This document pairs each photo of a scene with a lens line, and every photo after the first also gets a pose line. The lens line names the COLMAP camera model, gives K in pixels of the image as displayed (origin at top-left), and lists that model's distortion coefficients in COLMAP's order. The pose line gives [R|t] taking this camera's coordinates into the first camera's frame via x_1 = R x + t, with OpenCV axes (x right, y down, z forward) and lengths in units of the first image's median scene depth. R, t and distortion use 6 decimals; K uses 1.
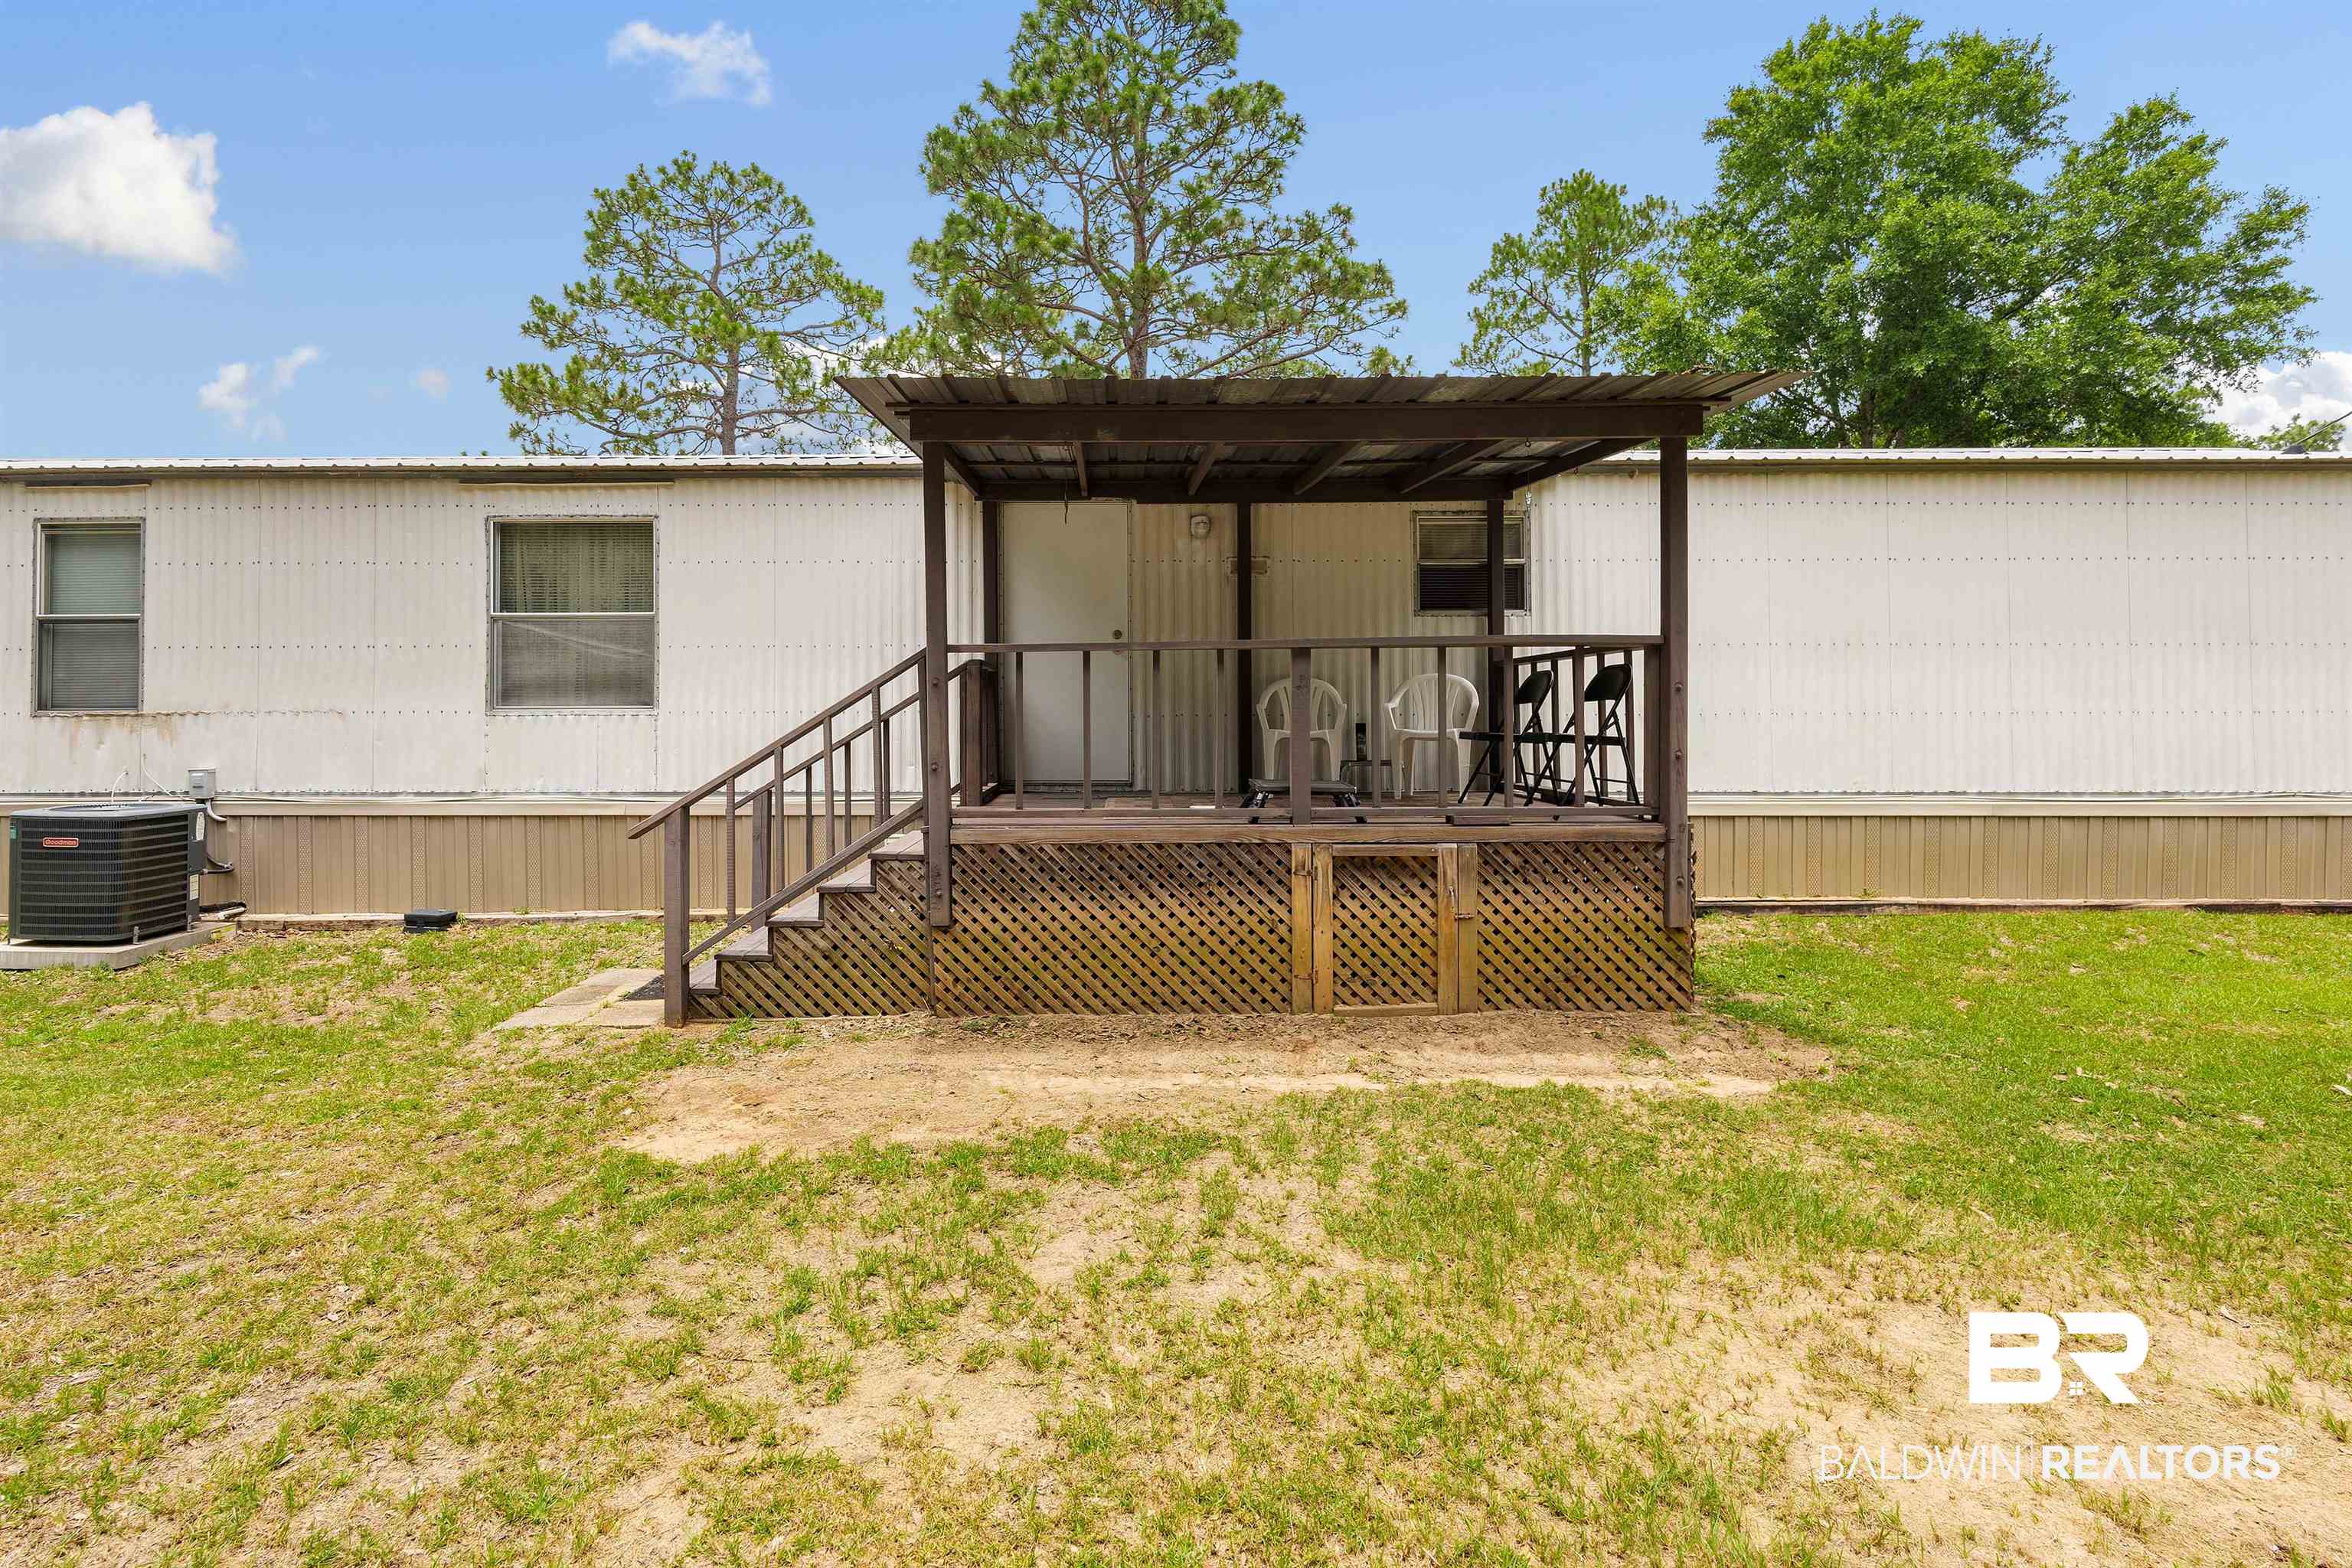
lens RADIAL K [[1029.6, 0, 1166.9], [0, 1029.6, 764.8], [0, 0, 1]] dist [-0.002001, -0.000034]
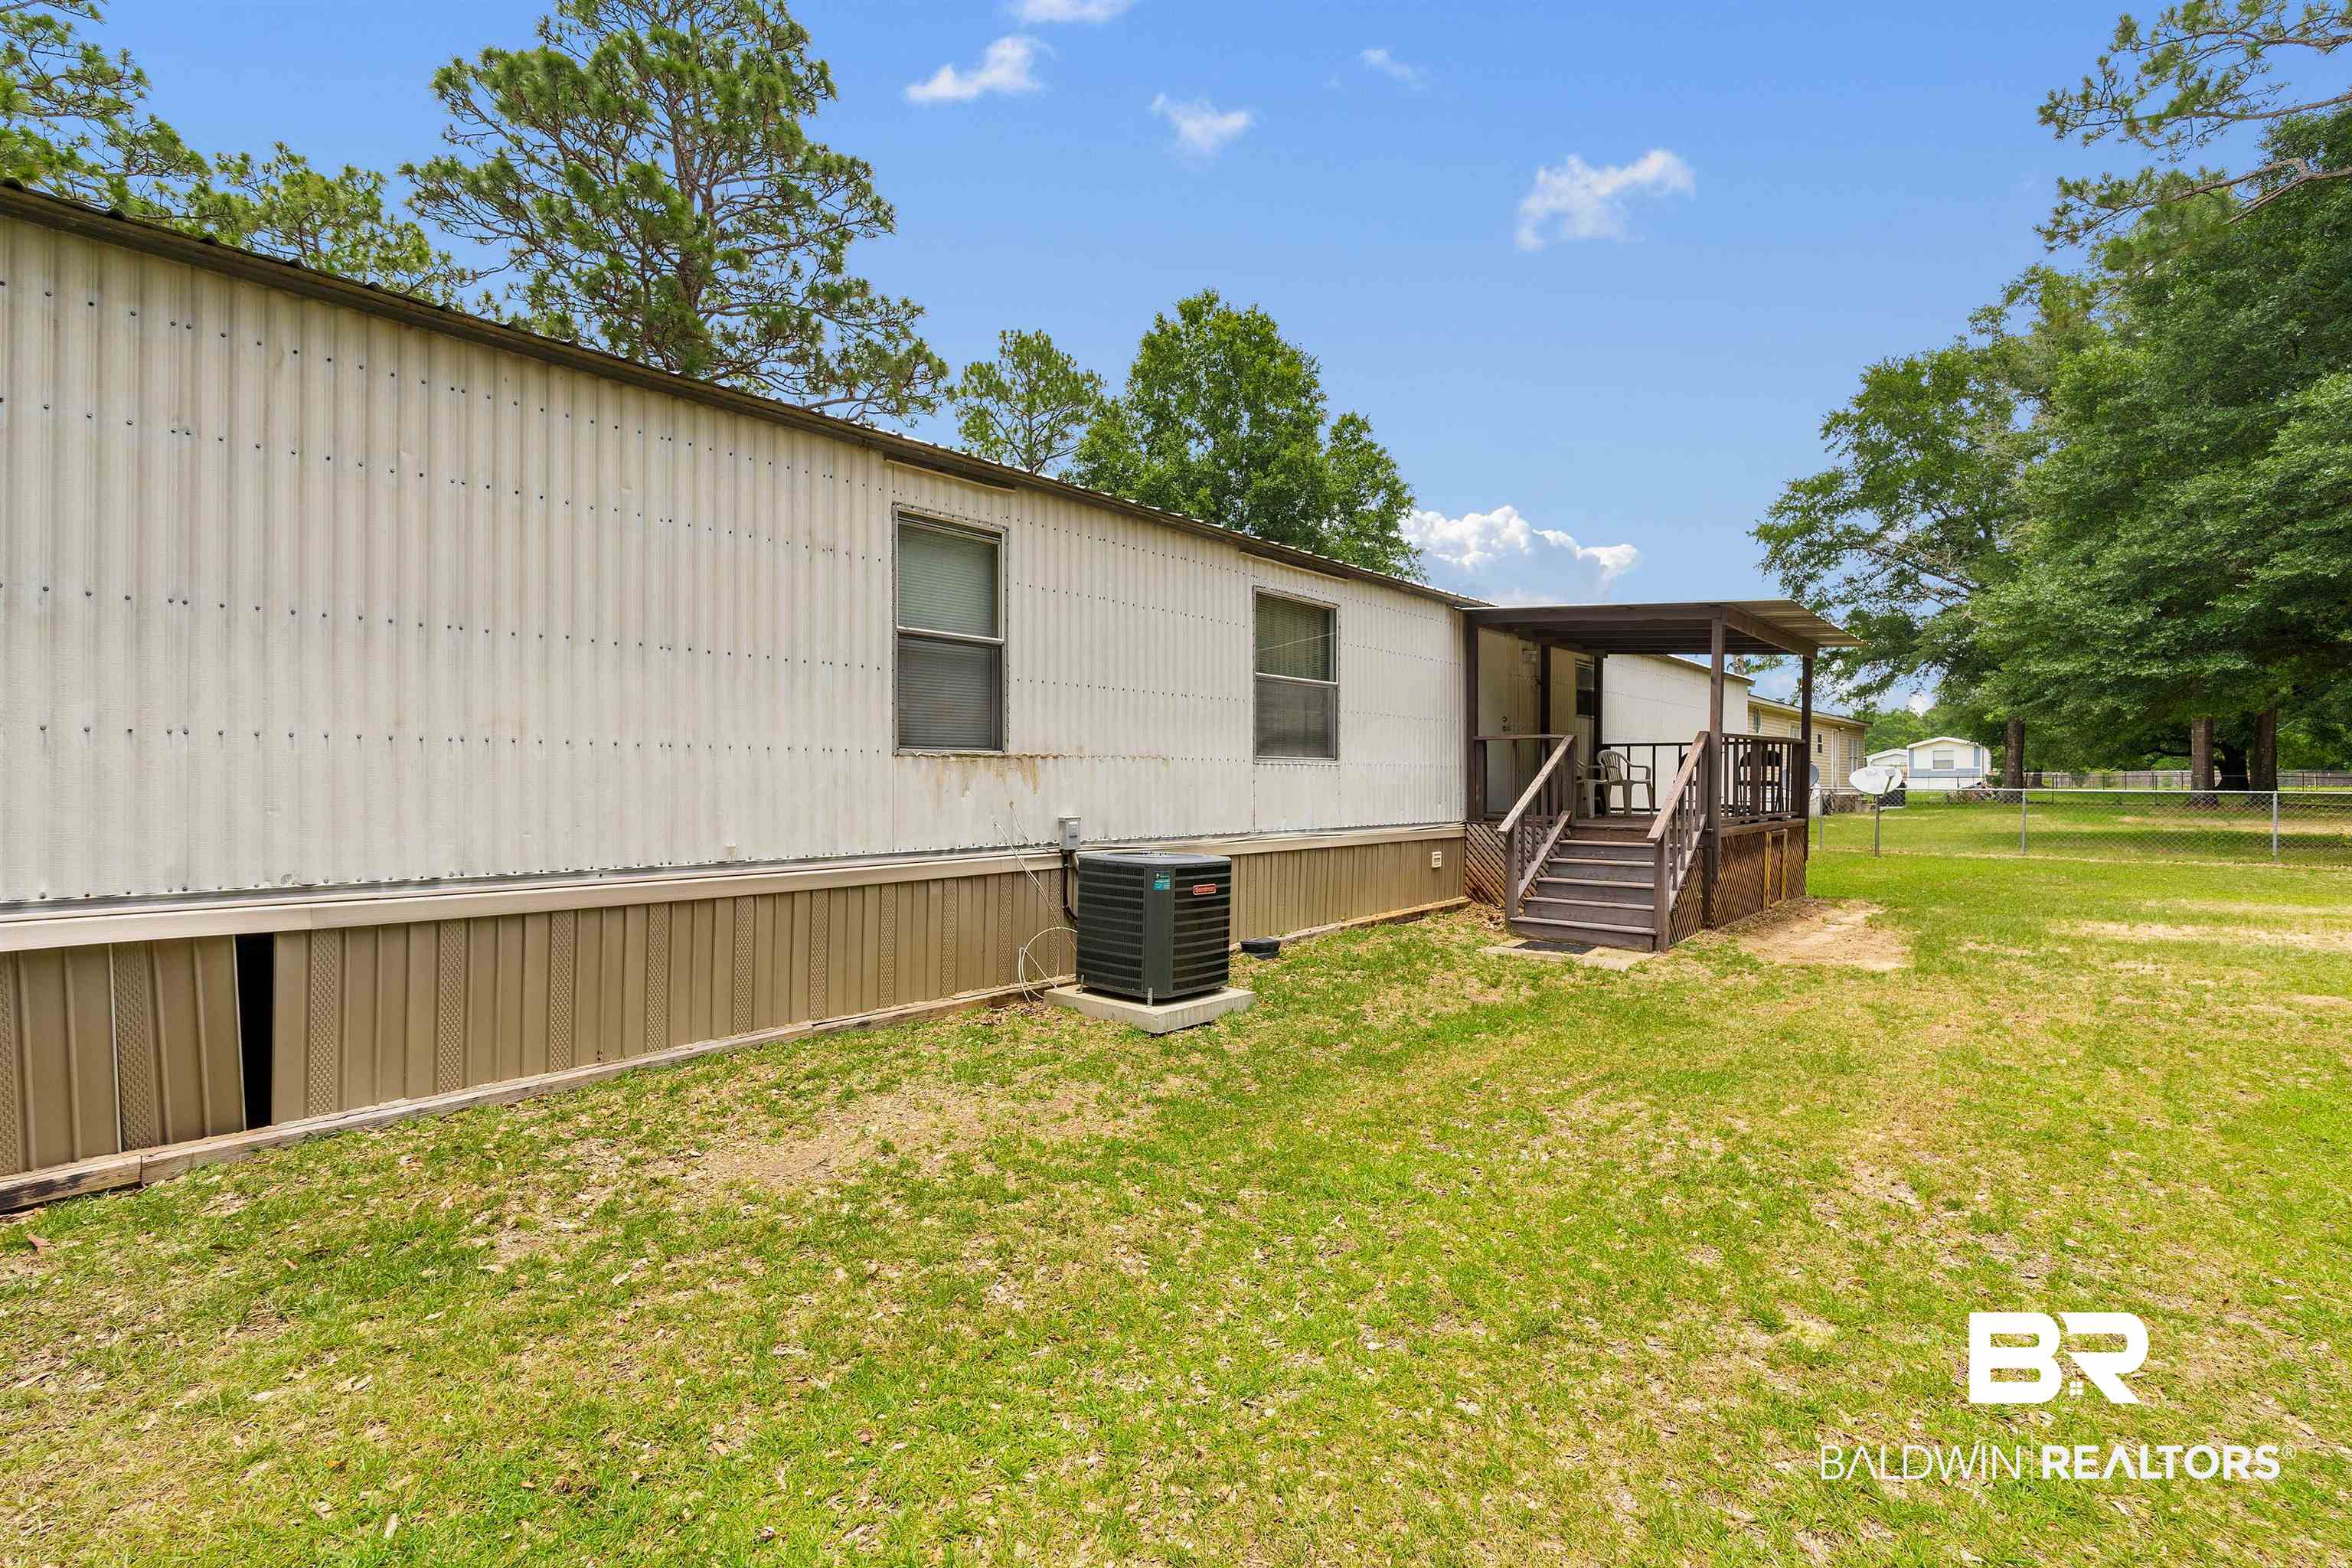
lens RADIAL K [[1029.6, 0, 1166.9], [0, 1029.6, 764.8], [0, 0, 1]] dist [-0.002001, -0.000034]
pose [[0.682492, 0.015011, 0.730739, -1.537202], [0.027942, 0.998522, -0.046609, 0.002821], [-0.730359, 0.052228, 0.681064, 0.311979]]
